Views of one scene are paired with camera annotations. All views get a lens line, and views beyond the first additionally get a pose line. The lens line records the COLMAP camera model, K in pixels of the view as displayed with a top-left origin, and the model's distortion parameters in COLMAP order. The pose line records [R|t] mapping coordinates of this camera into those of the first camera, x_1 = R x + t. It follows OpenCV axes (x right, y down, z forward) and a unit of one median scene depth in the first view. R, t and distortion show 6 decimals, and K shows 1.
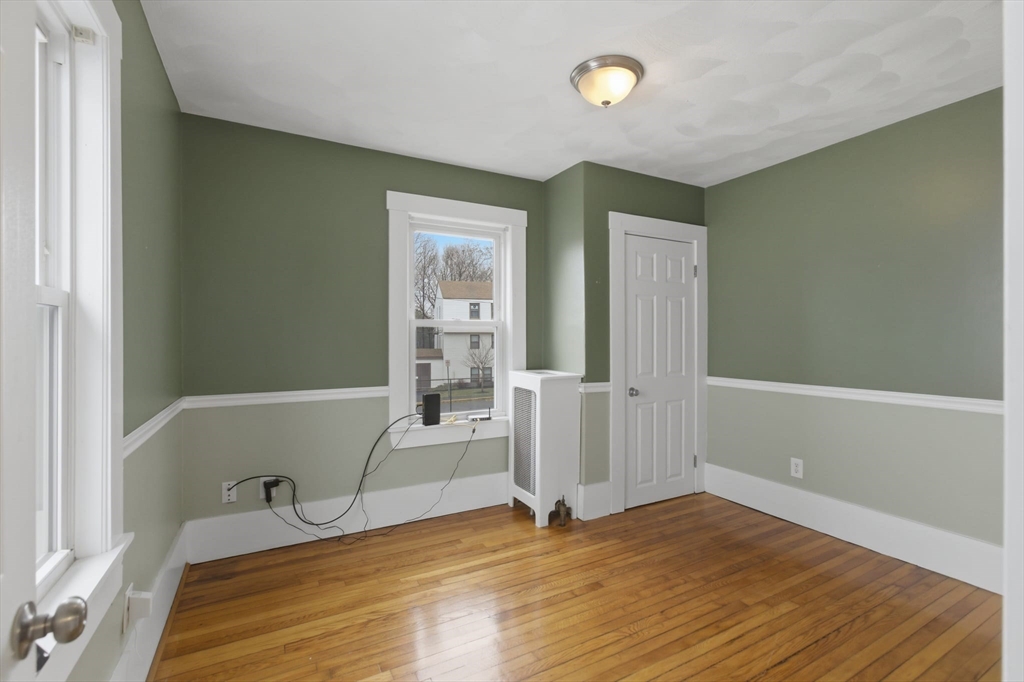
lens RADIAL K [[471.9, 0, 511.9], [0, 471.9, 343.0], [0, 0, 1]] dist [-0.006269, 0.003864]
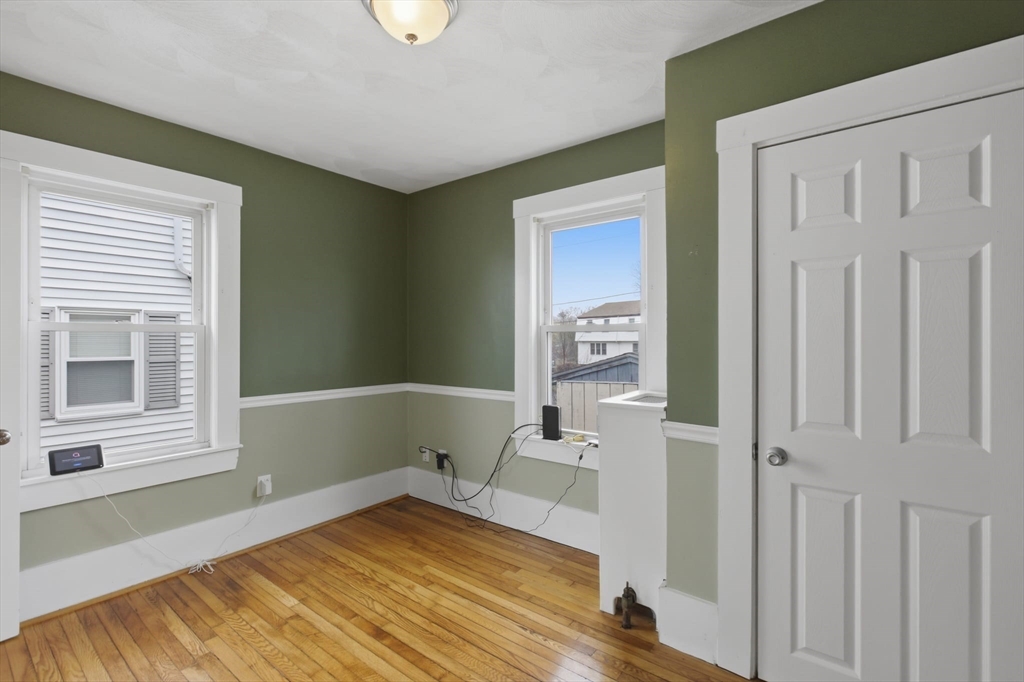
lens RADIAL K [[471.9, 0, 513.0], [0, 471.9, 338.4], [0, 0, 1]] dist [-0.006269, 0.003864]
pose [[0.373193, 0.001341, -0.927753, 0.725803], [0.001501, 0.999997, 0.002049, -0.027722], [0.927753, -0.002158, 0.373189, 0.651168]]
